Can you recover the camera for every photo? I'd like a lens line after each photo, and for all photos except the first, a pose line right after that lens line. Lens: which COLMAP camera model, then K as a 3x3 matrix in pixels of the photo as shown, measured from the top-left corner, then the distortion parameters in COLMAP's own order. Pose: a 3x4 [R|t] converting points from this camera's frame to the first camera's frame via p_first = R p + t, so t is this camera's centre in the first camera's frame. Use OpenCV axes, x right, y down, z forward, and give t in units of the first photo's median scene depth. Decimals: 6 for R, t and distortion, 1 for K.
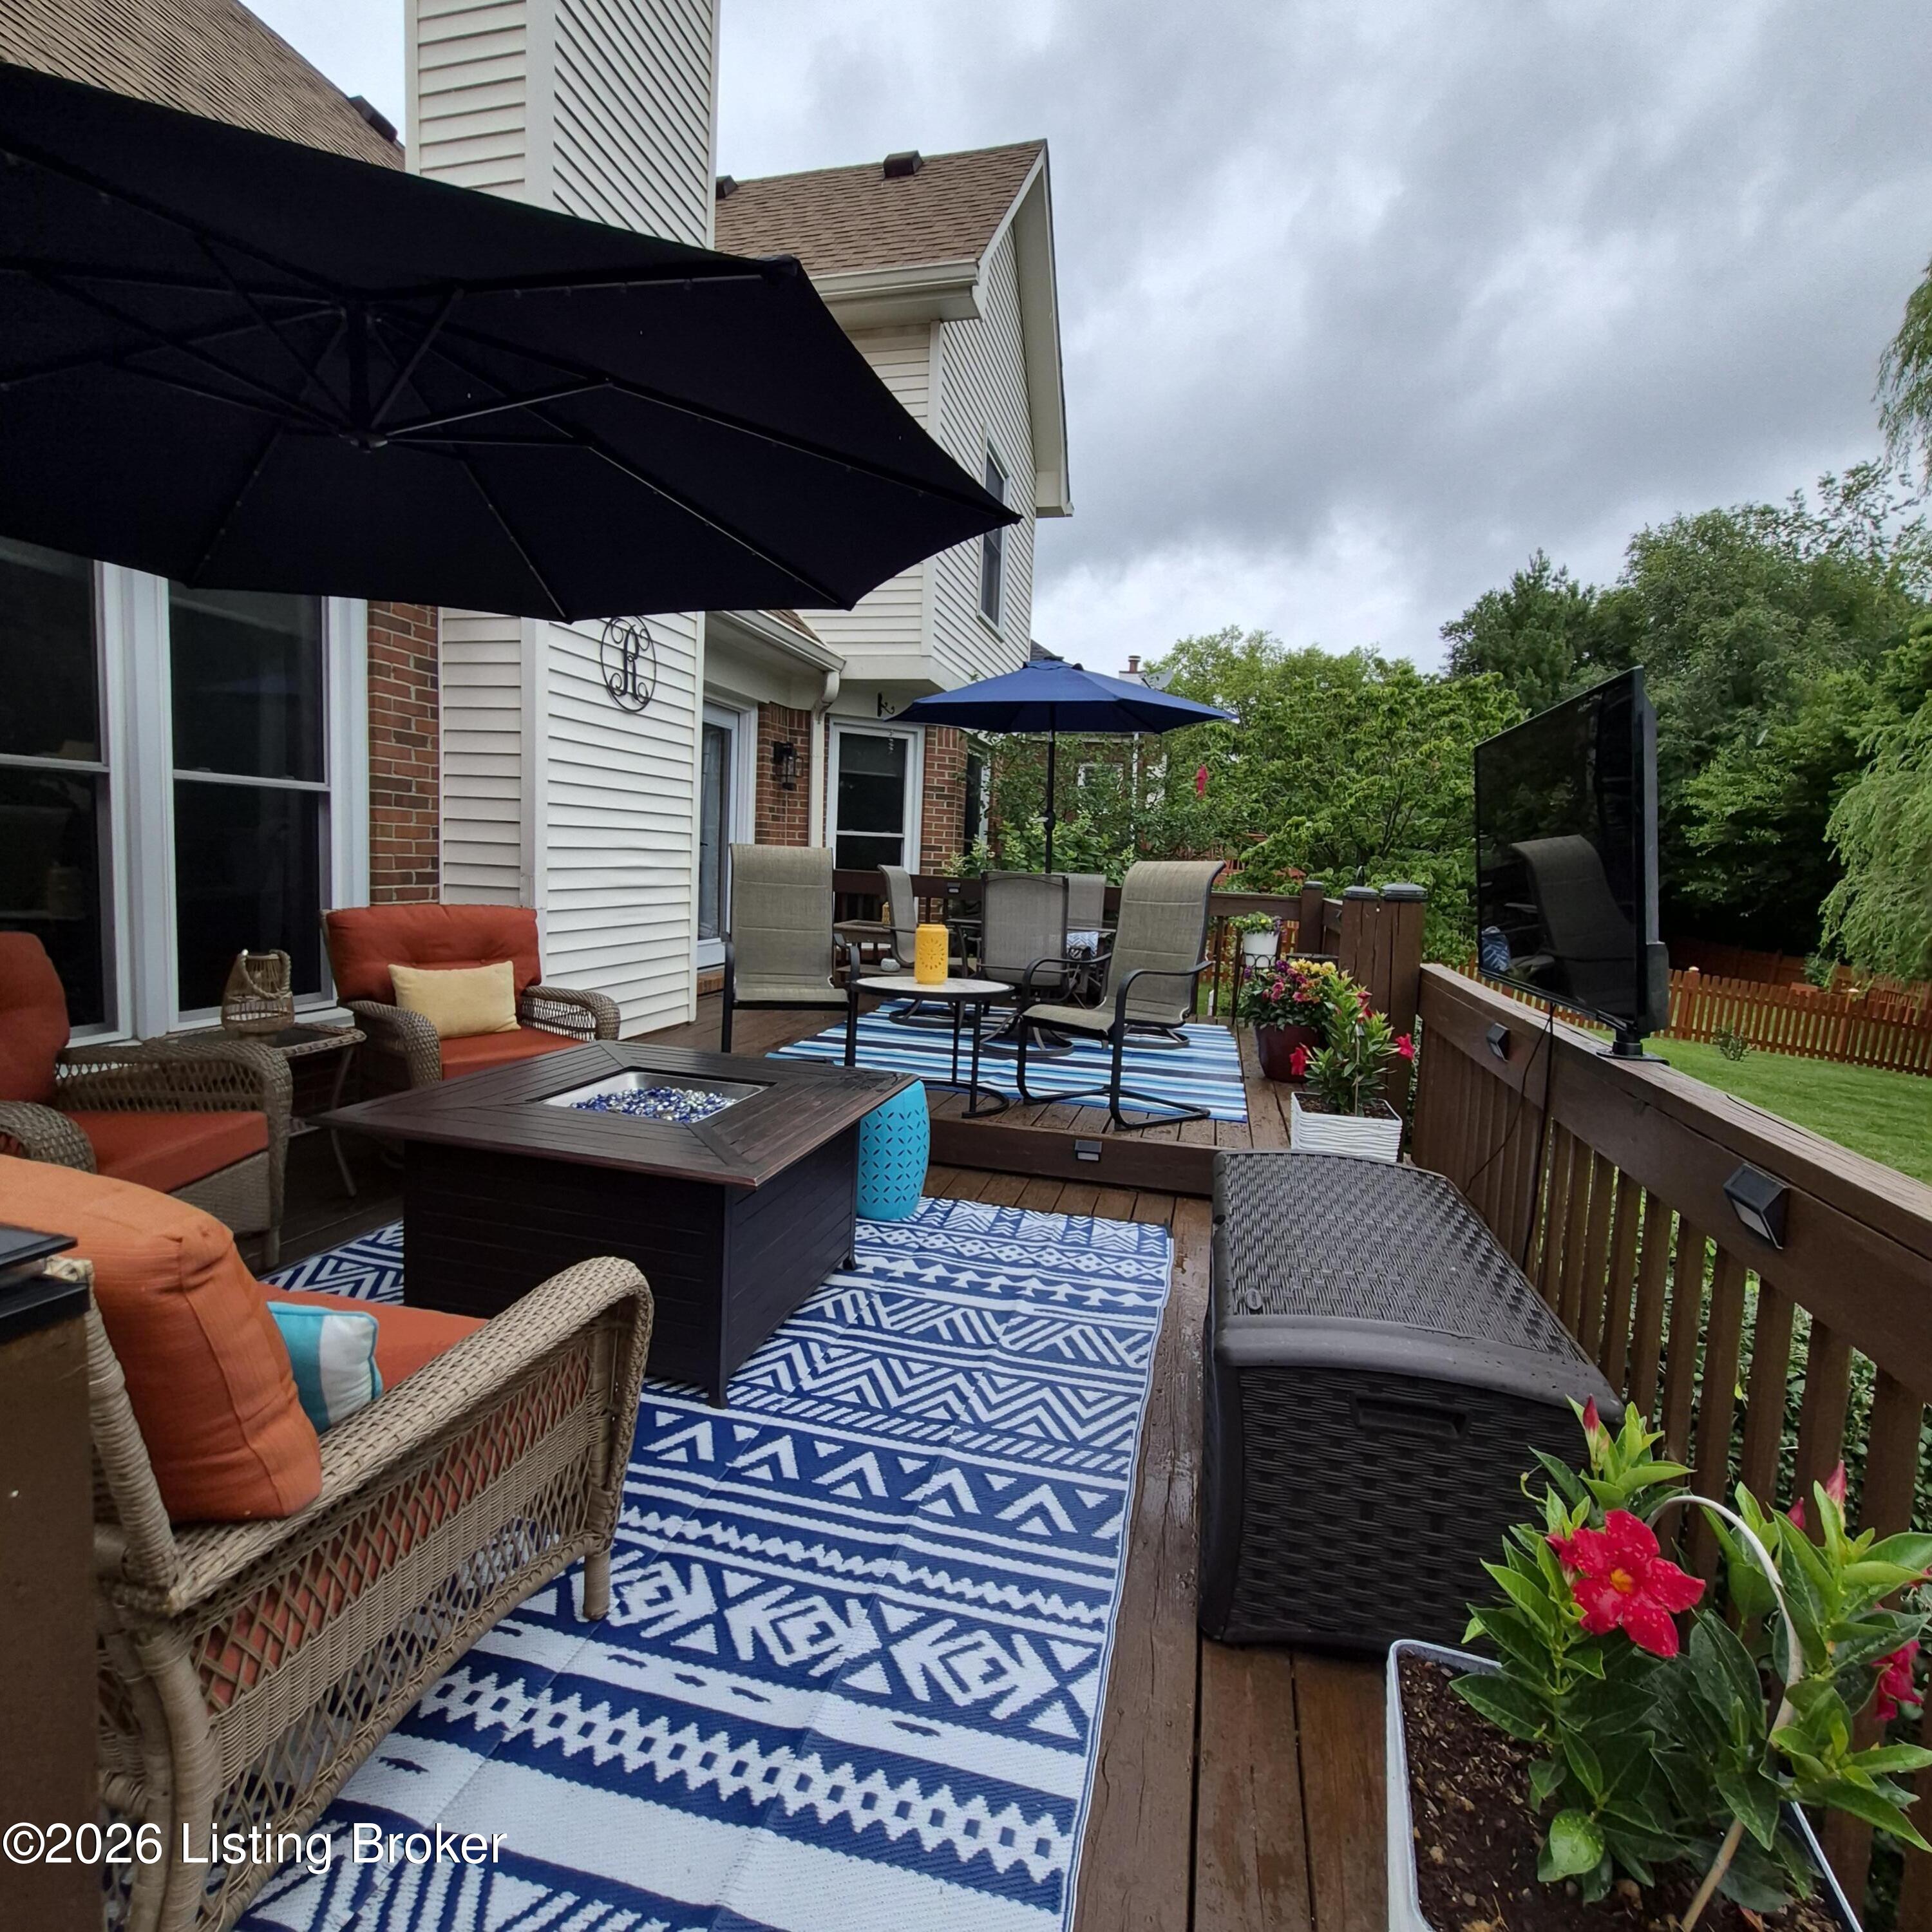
lens RADIAL K [[1020.1, 0, 967.8], [0, 1020.1, 946.0], [0, 0, 1]] dist [0.004264, -0.002089]
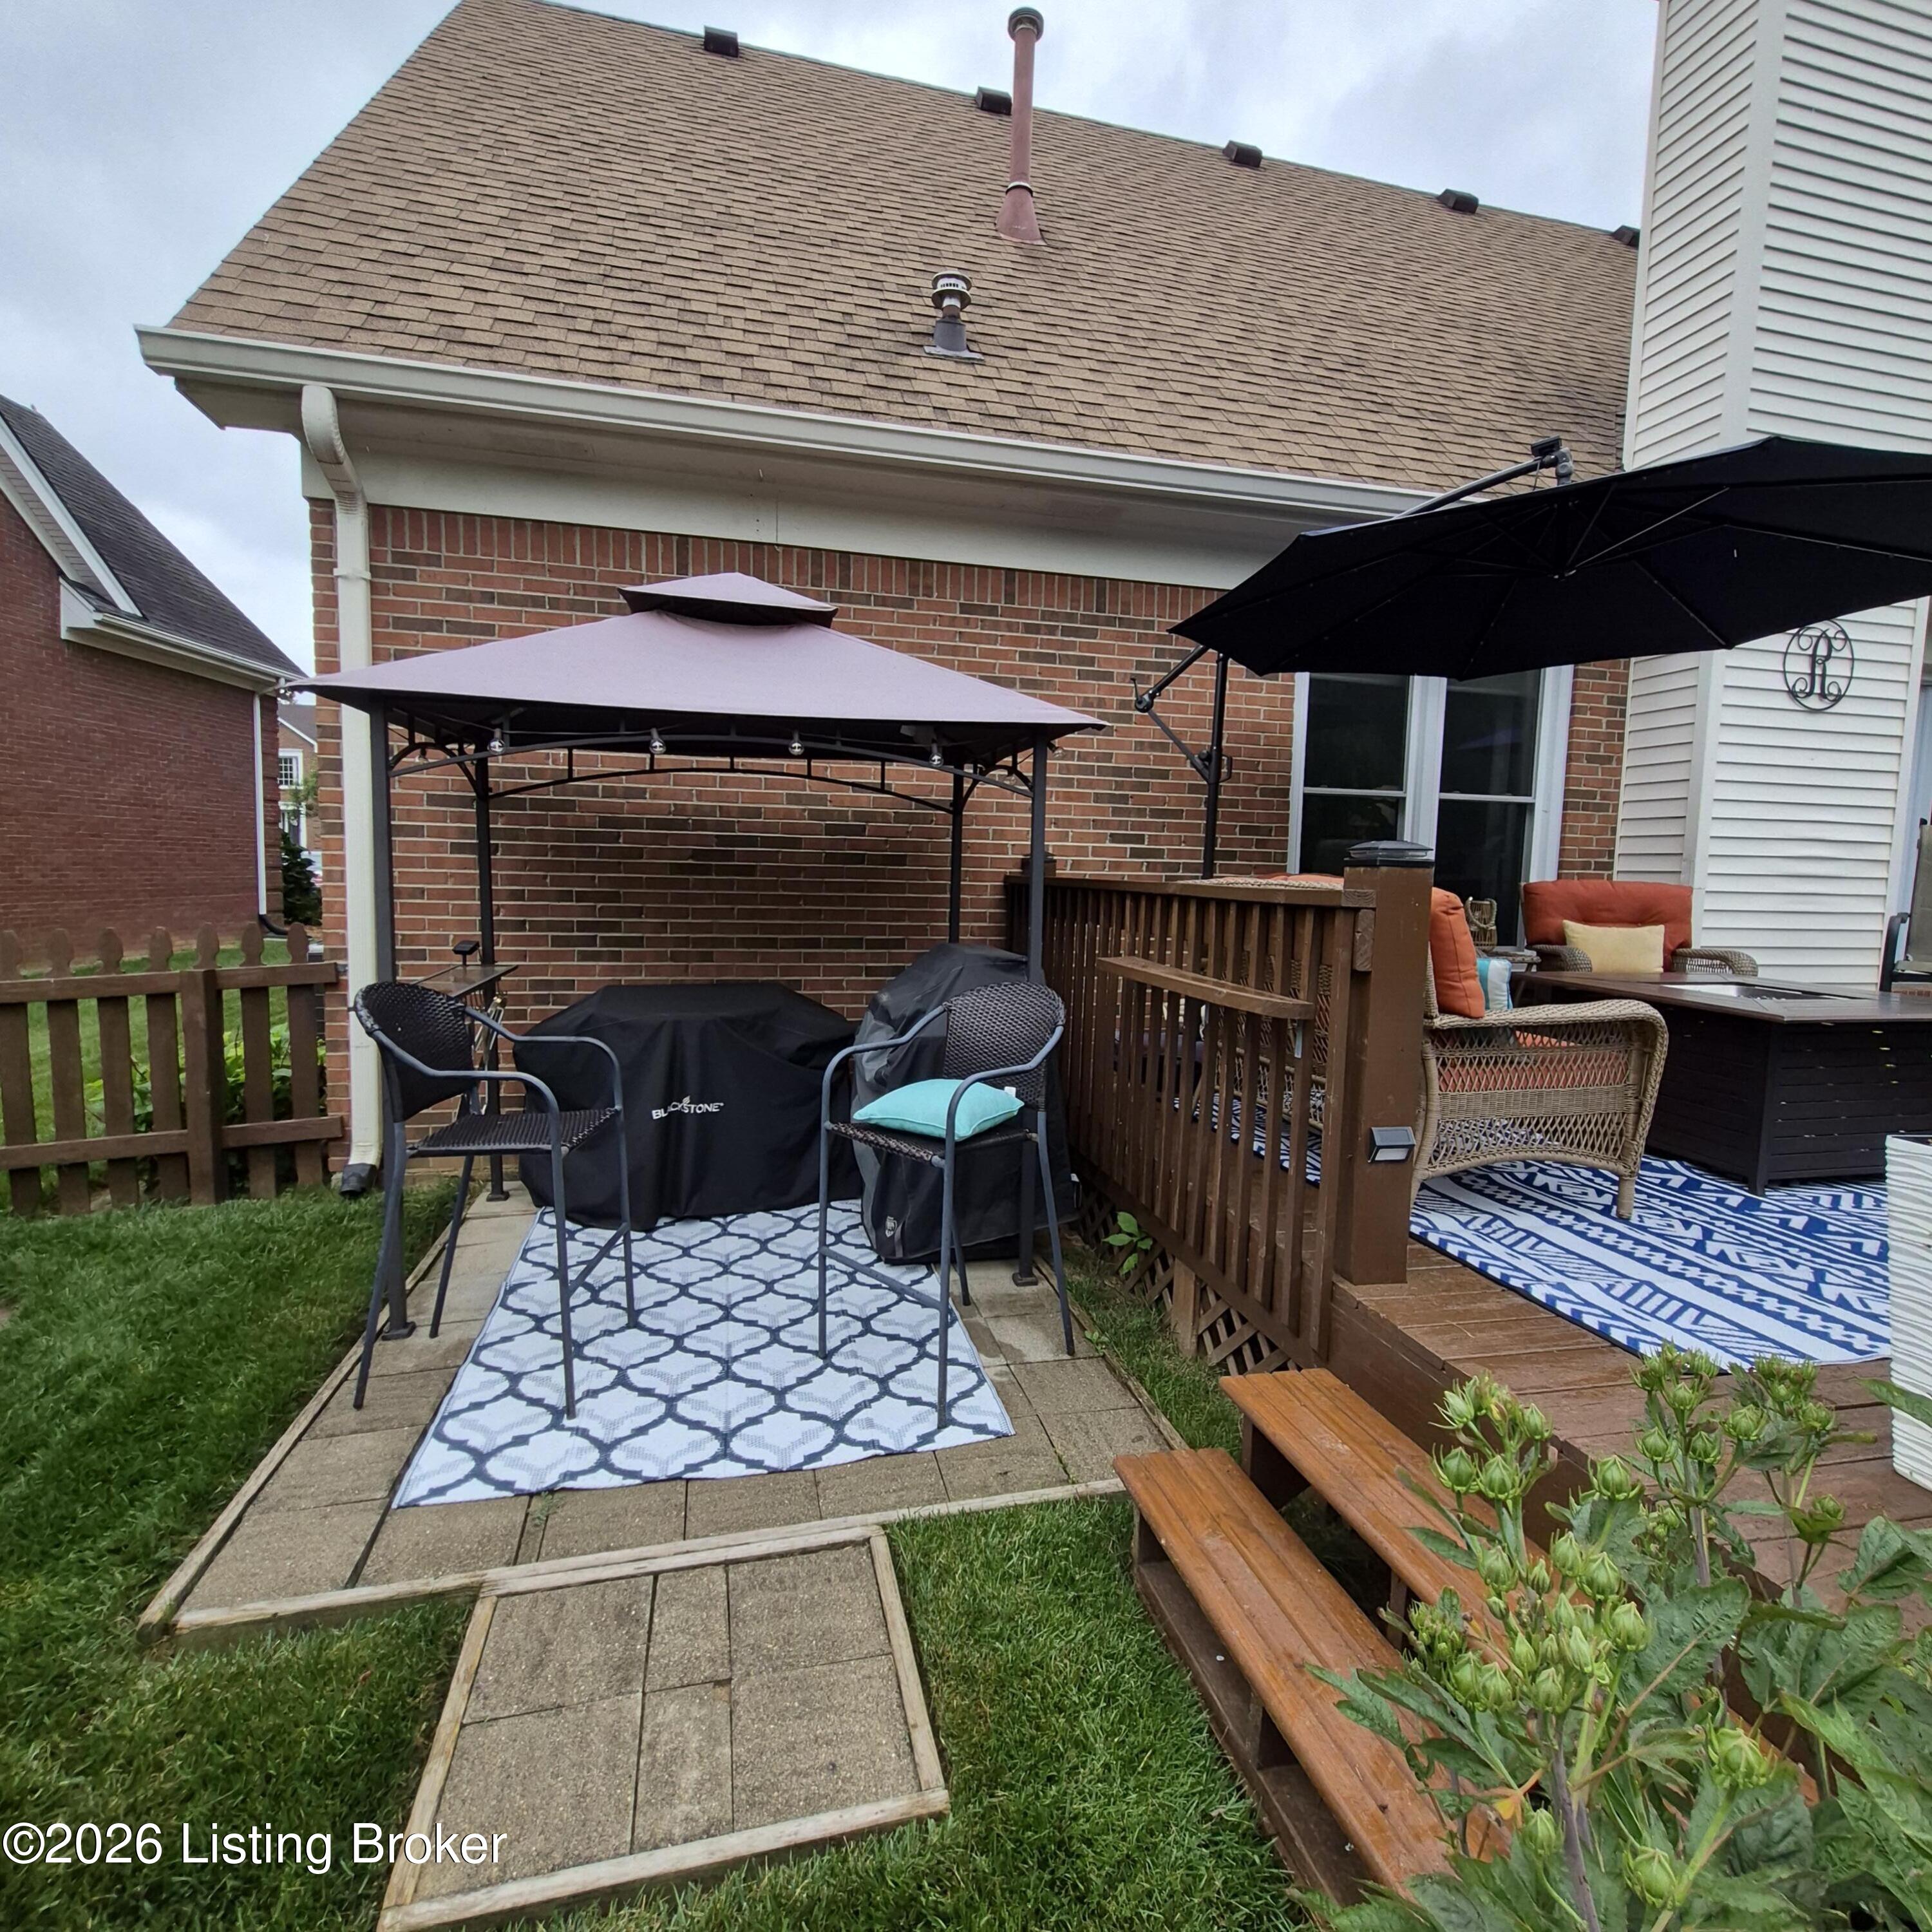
lens RADIAL K [[1020.1, 0, 960.5], [0, 1020.1, 961.8], [0, 0, 1]] dist [0.004264, -0.002089]
pose [[0.472239, 0.048100, -0.880157, 0.254505], [-0.079201, 0.996787, 0.011979, 0.114749], [0.877905, 0.064052, 0.474531, -0.353407]]
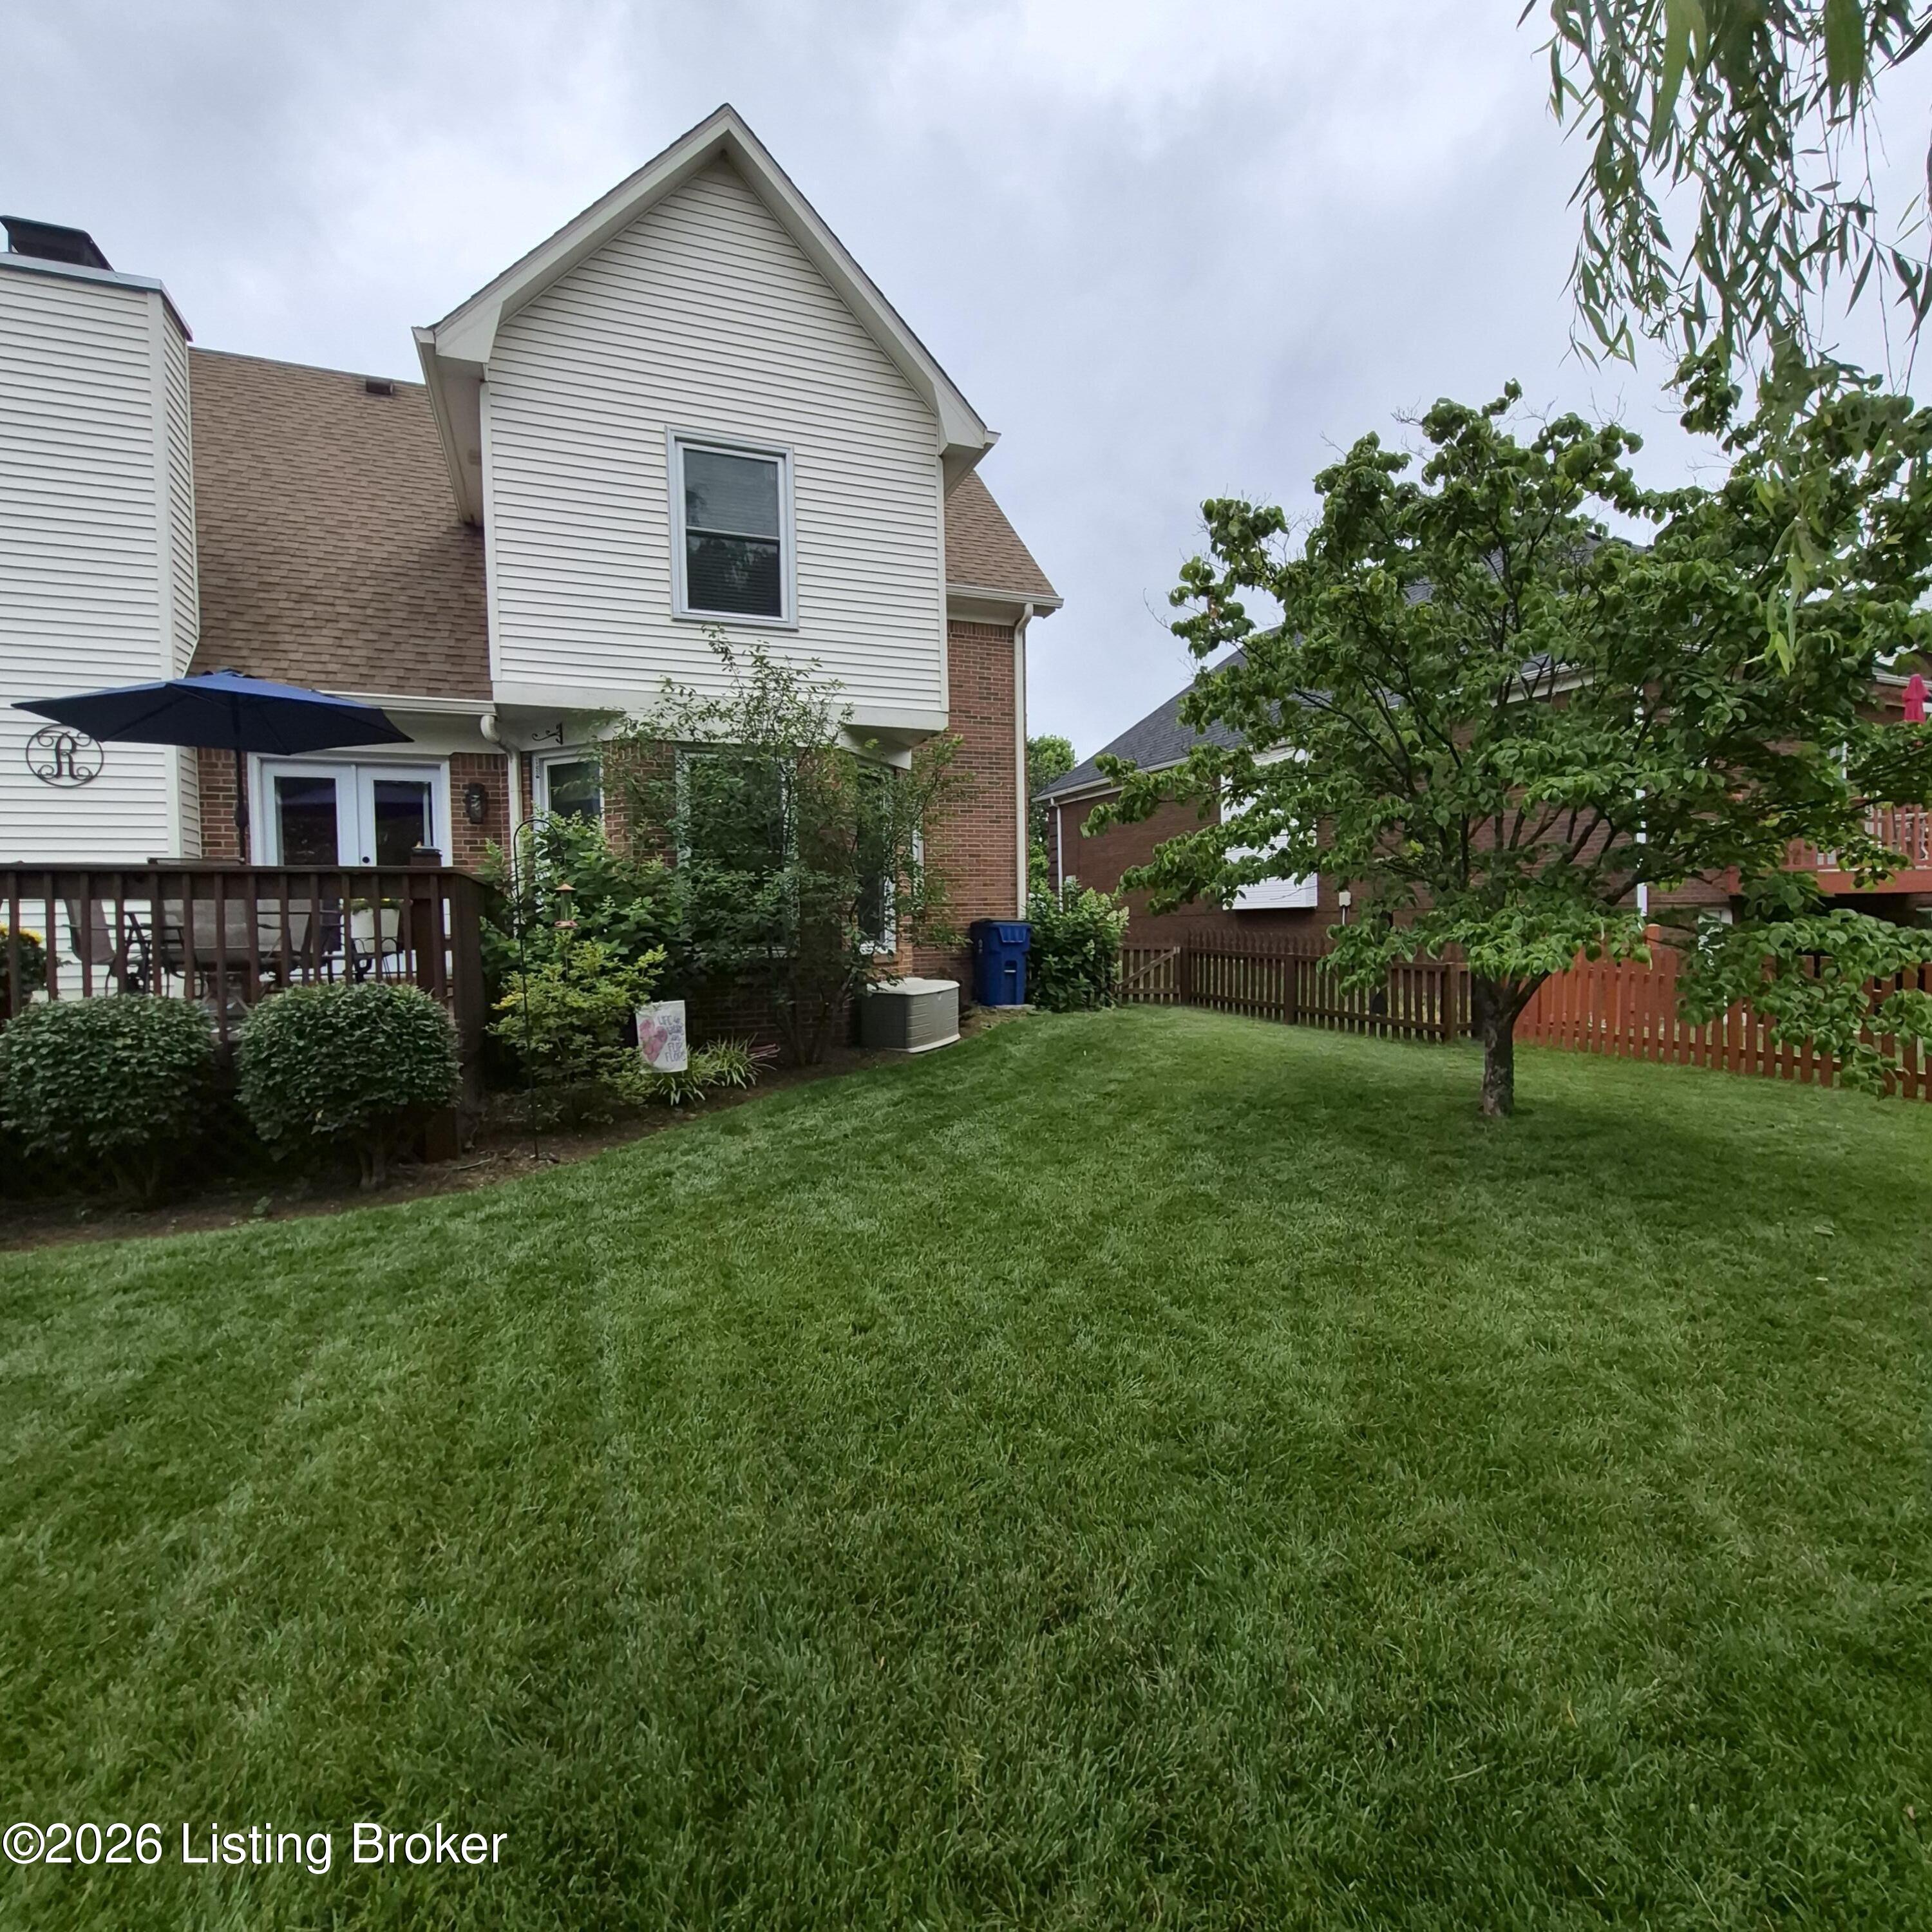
lens RADIAL K [[1020.1, 0, 965.7], [0, 1020.1, 963.2], [0, 0, 1]] dist [0.004264, -0.002089]
pose [[0.589680, -0.038105, -0.806738, 2.153283], [-0.016387, 0.998116, -0.059122, 0.133577], [0.807471, 0.048083, 0.587944, 1.508475]]
